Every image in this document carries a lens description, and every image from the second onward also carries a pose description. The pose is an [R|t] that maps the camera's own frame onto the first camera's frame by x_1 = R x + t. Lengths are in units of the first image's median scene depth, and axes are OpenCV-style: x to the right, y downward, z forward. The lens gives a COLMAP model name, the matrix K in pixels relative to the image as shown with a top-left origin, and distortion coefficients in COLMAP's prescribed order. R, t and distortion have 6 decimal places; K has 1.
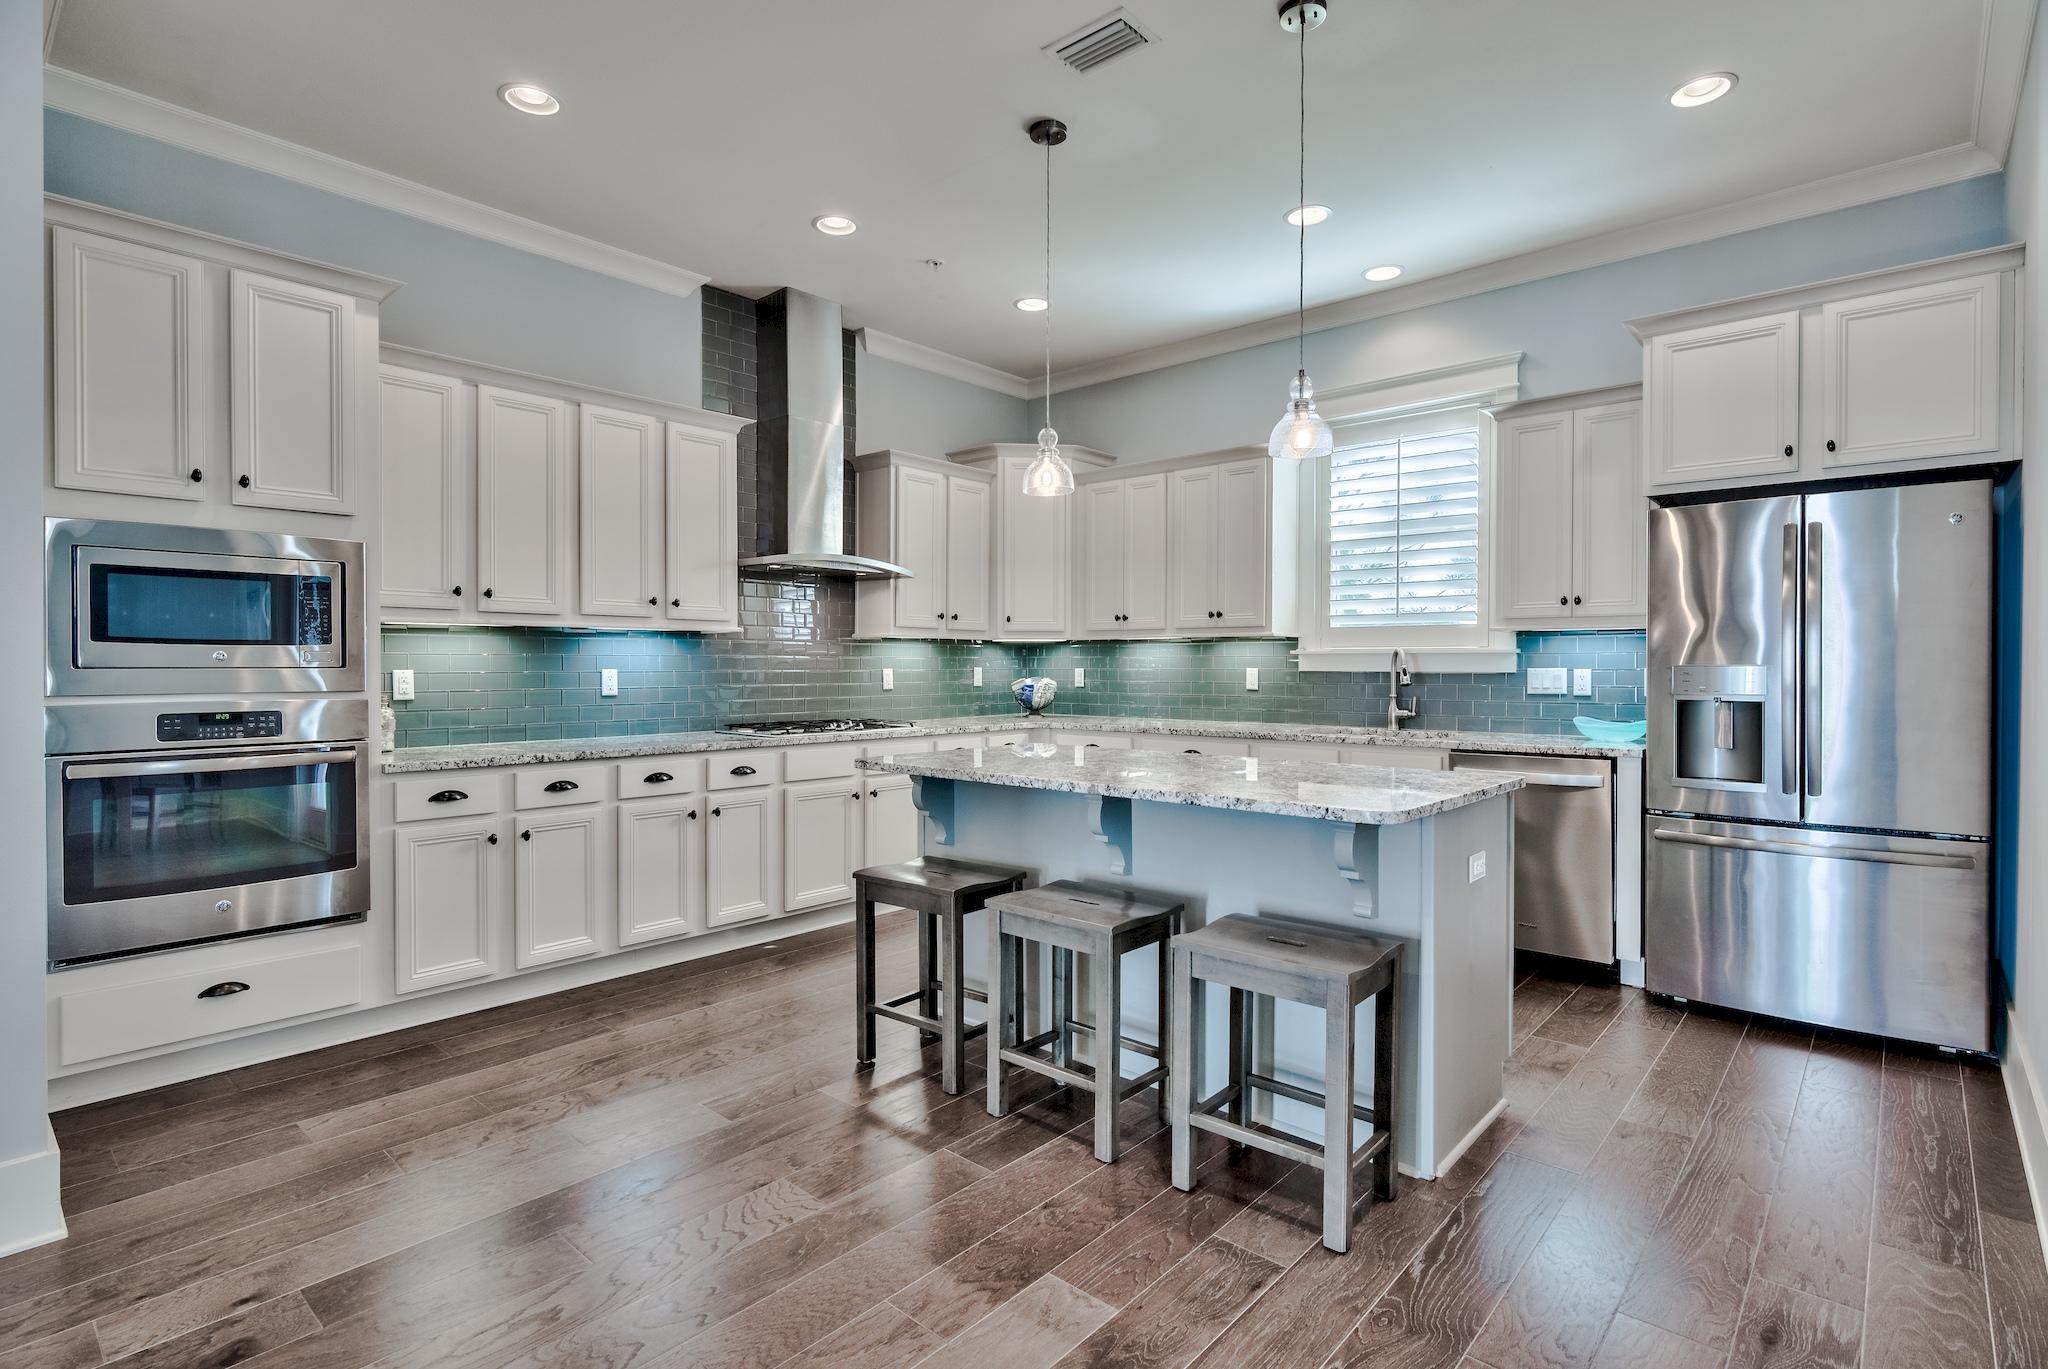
lens RADIAL K [[998.4, 0, 1041.7], [0, 998.4, 672.6], [0, 0, 1]] dist [-0.001894, -0.001348]
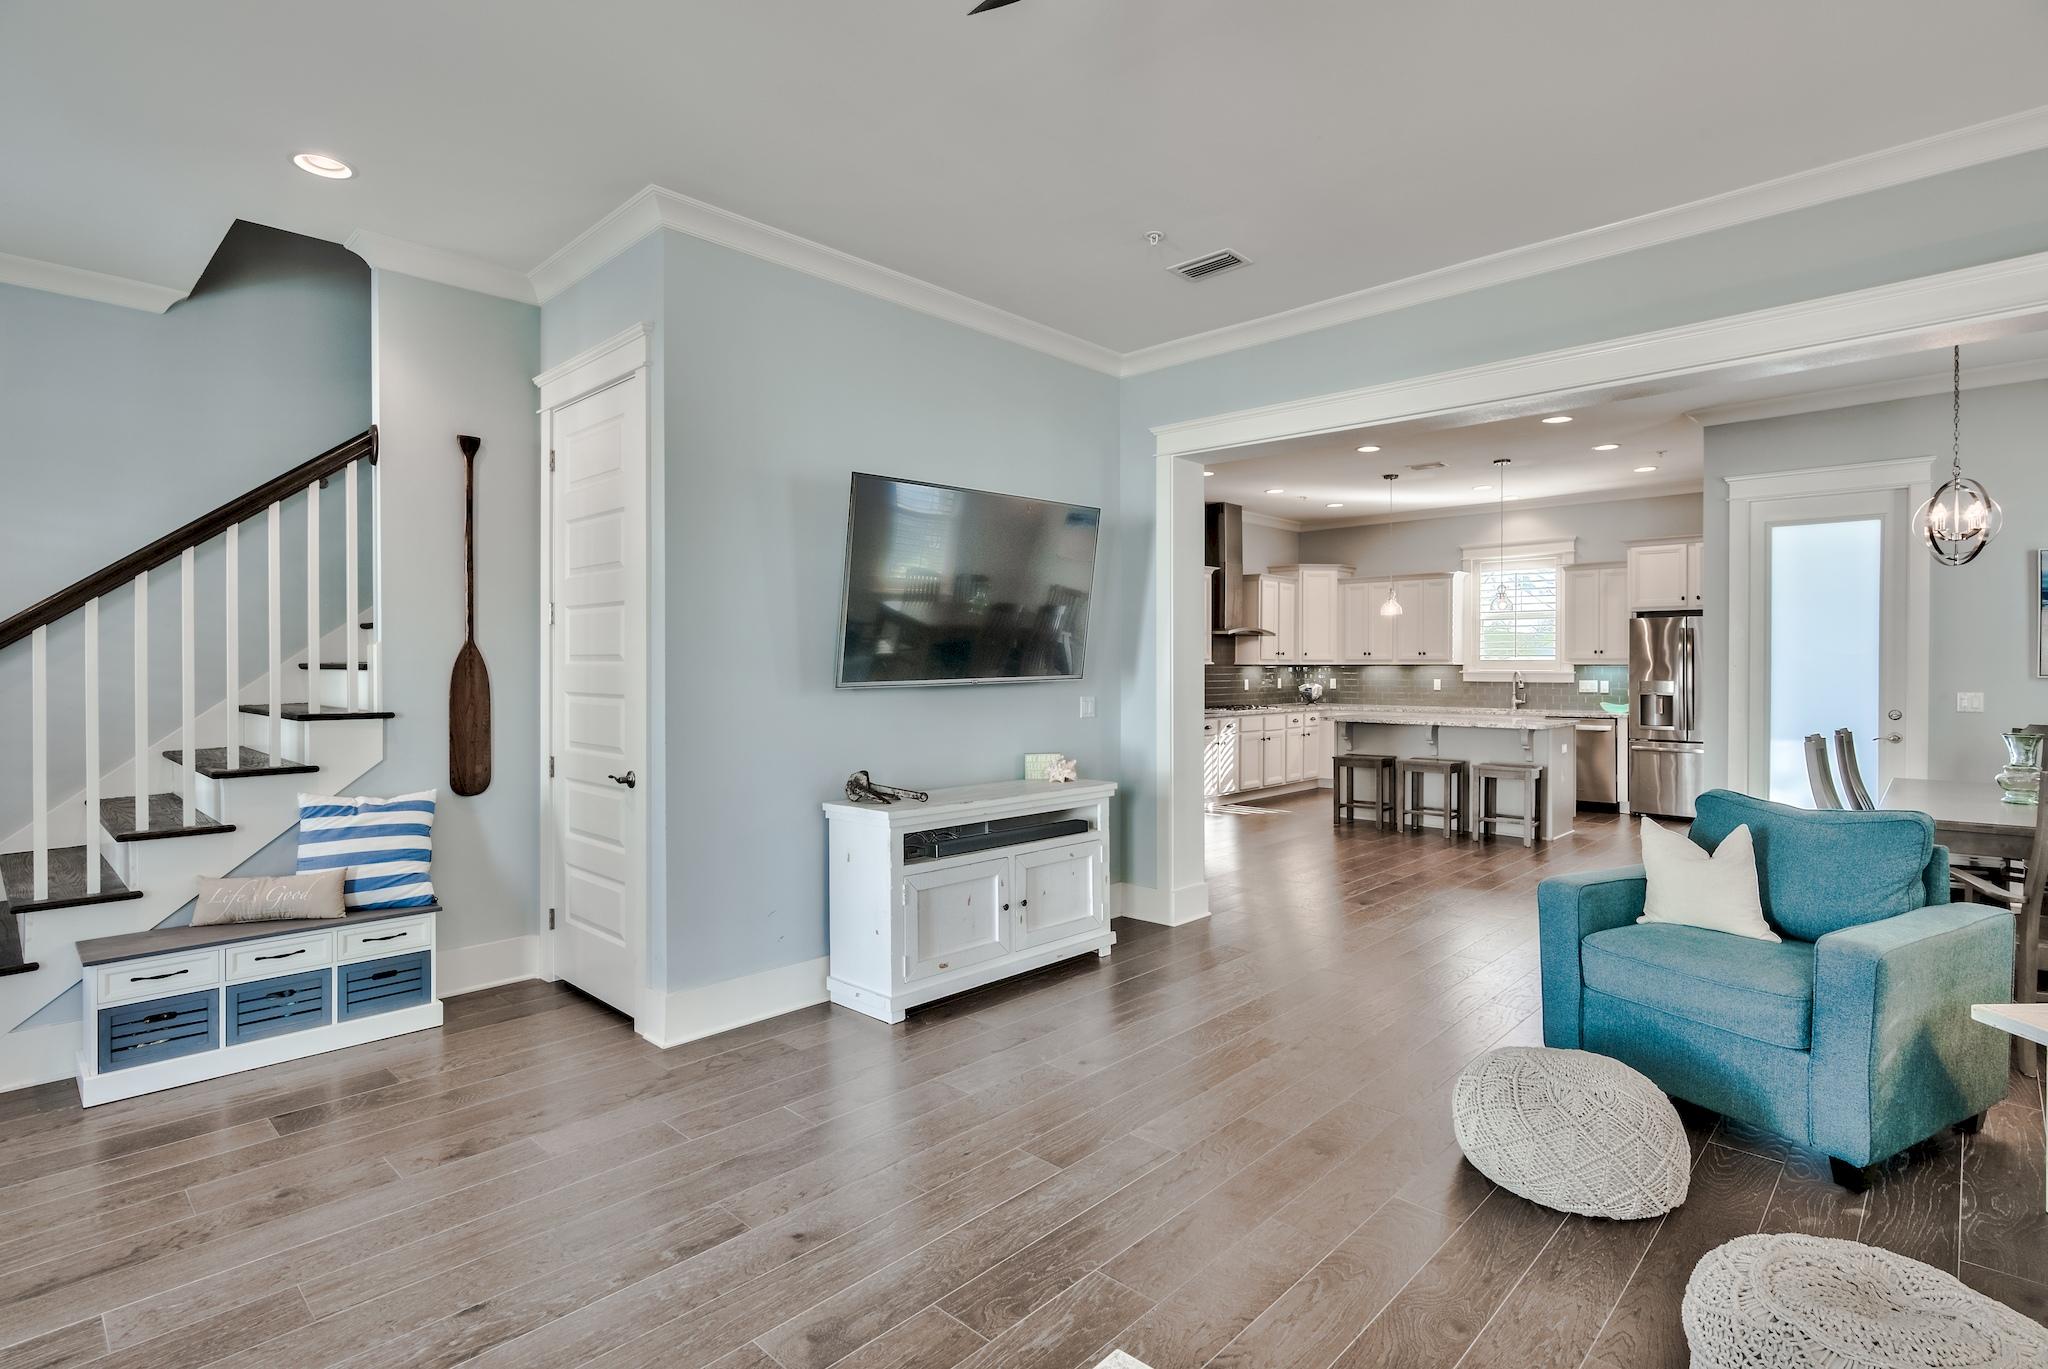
lens RADIAL K [[998.4, 0, 1030.1], [0, 998.4, 666.4], [0, 0, 1]] dist [-0.001894, -0.001348]
pose [[0.999014, -0.002067, -0.044349, -0.573509], [0.001853, 0.999986, -0.004857, -0.025255], [0.044358, 0.004770, 0.999004, -1.148165]]
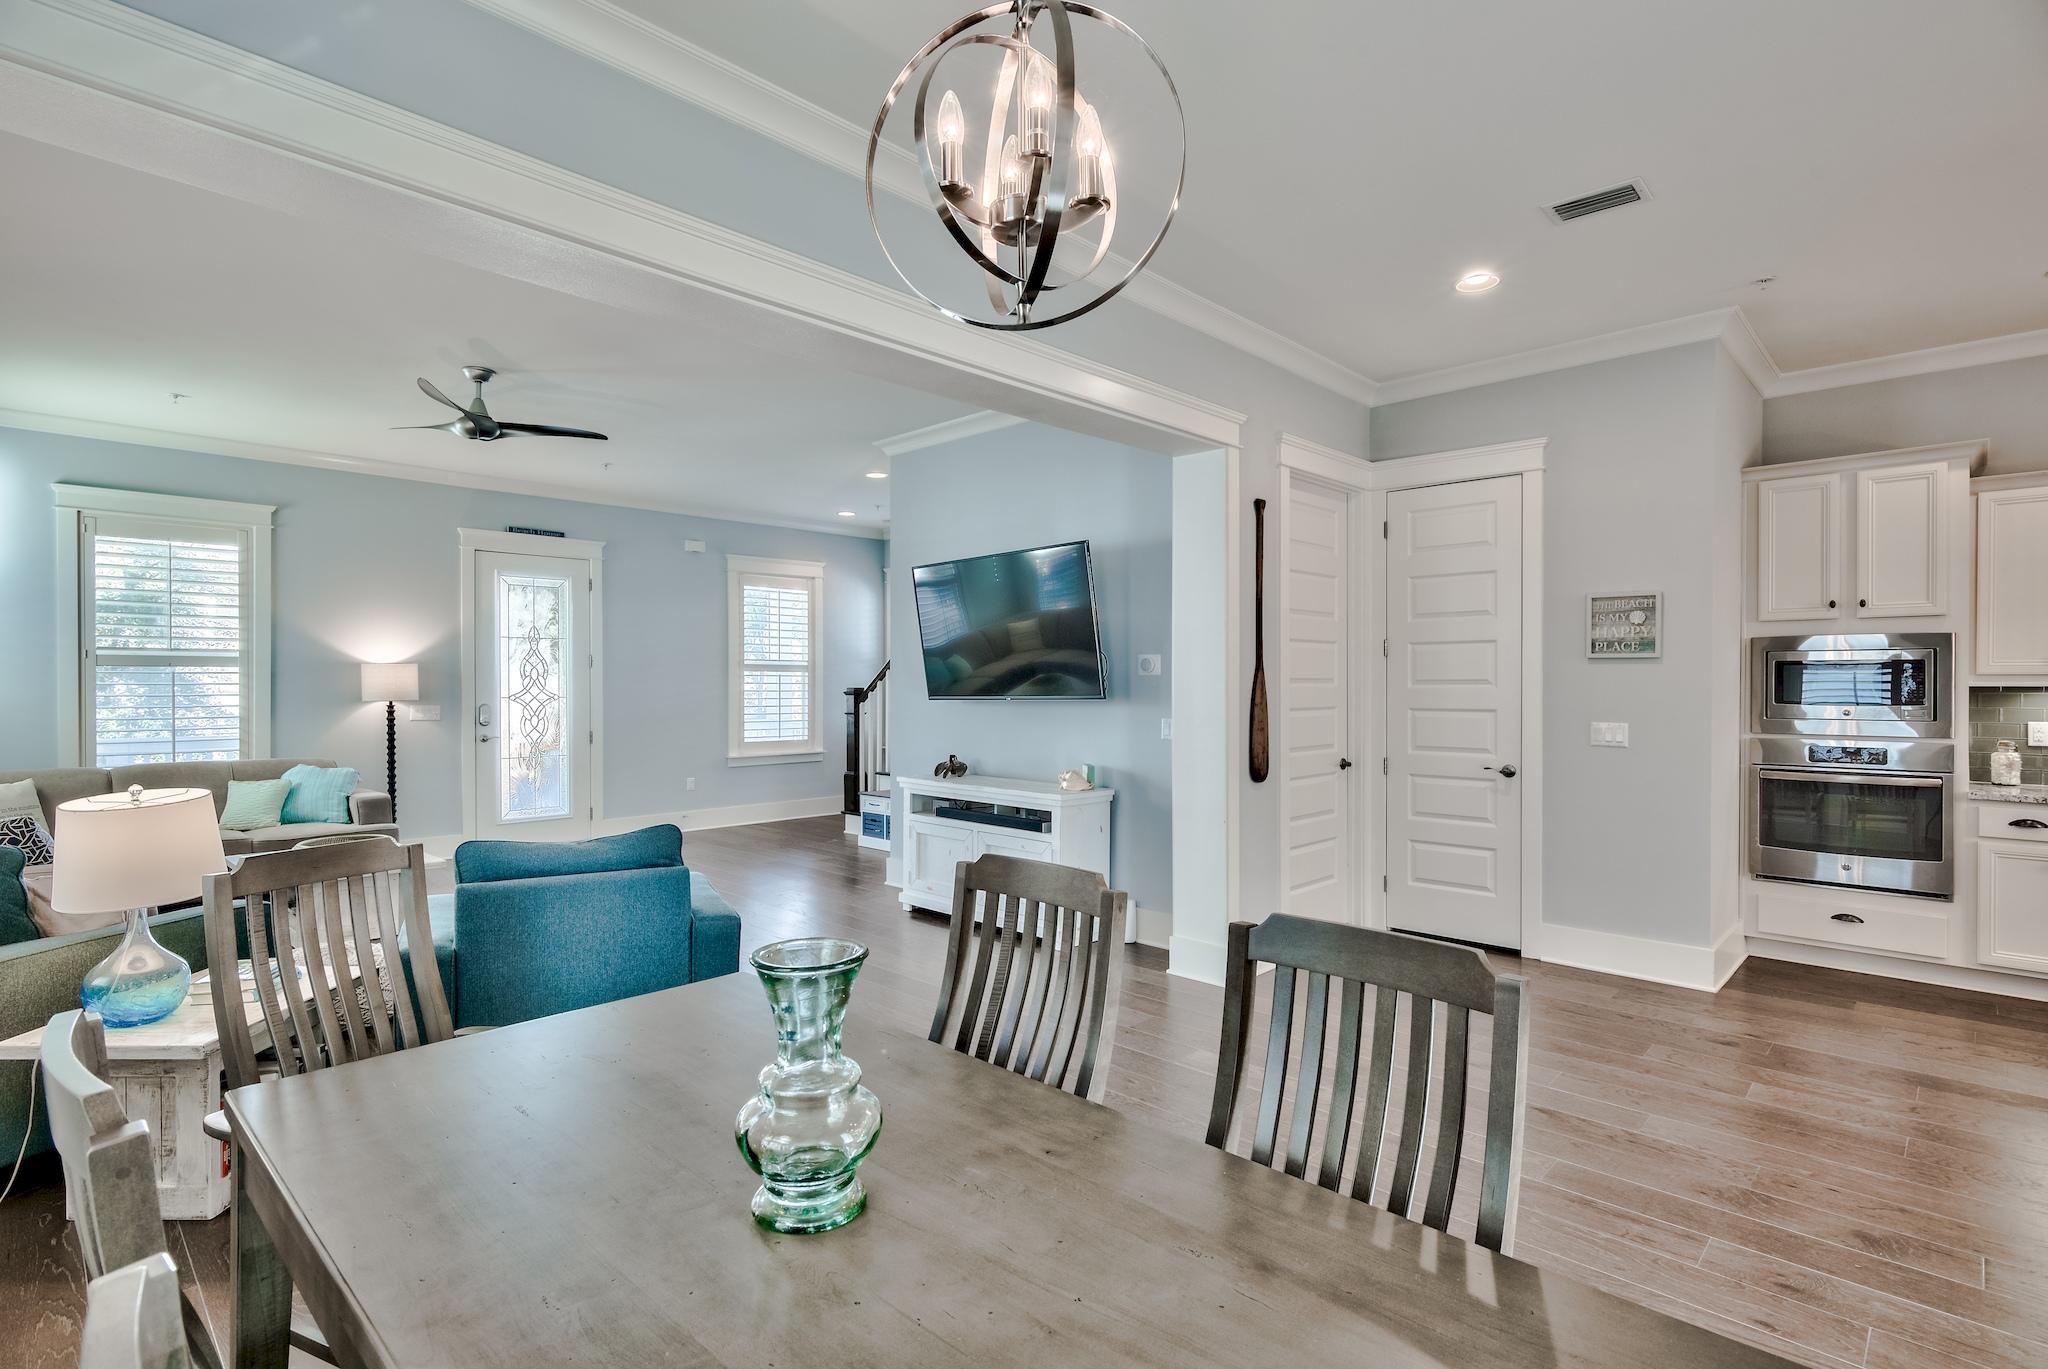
lens RADIAL K [[998.4, 0, 1006.0], [0, 998.4, 689.5], [0, 0, 1]] dist [-0.001894, -0.001348]
pose [[-0.067554, 0.005334, -0.997701, 0.526317], [-0.006125, 0.999965, 0.005761, -0.032765], [0.997697, 0.006500, -0.067519, -0.154523]]
